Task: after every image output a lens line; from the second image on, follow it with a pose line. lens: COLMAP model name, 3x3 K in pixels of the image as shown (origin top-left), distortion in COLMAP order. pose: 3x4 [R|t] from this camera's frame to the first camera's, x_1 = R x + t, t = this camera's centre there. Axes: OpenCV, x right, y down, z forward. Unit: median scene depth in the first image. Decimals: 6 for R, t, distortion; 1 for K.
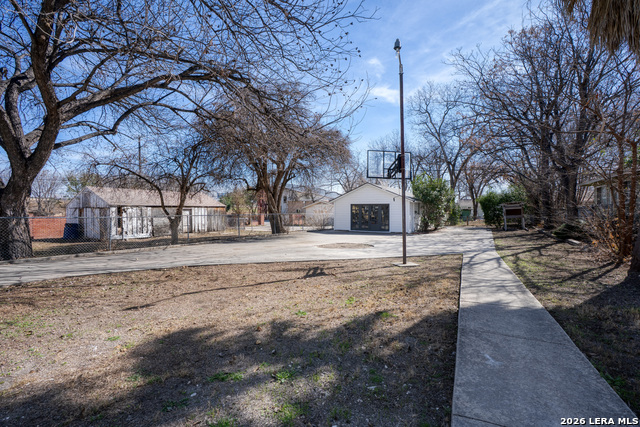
lens RADIAL K [[292.3, 0, 321.0], [0, 292.3, 213.9], [0, 0, 1]] dist [-0.003227, -0.000084]
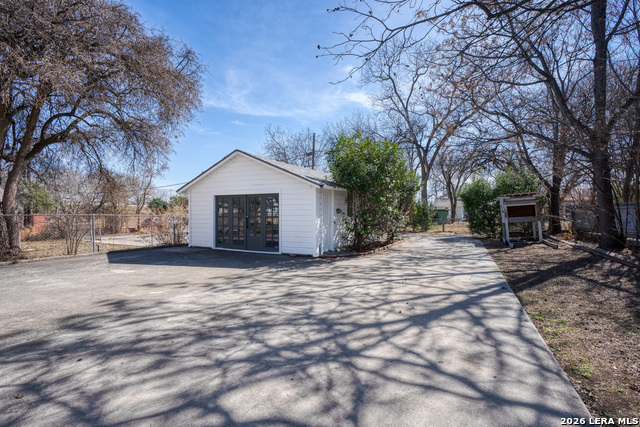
lens RADIAL K [[292.3, 0, 319.1], [0, 292.3, 213.7], [0, 0, 1]] dist [-0.003227, -0.000084]
pose [[0.998368, -0.001754, 0.057083, 0.145775], [0.002142, 0.999975, -0.006748, 0.000999], [-0.057070, 0.006859, 0.998347, 0.281043]]
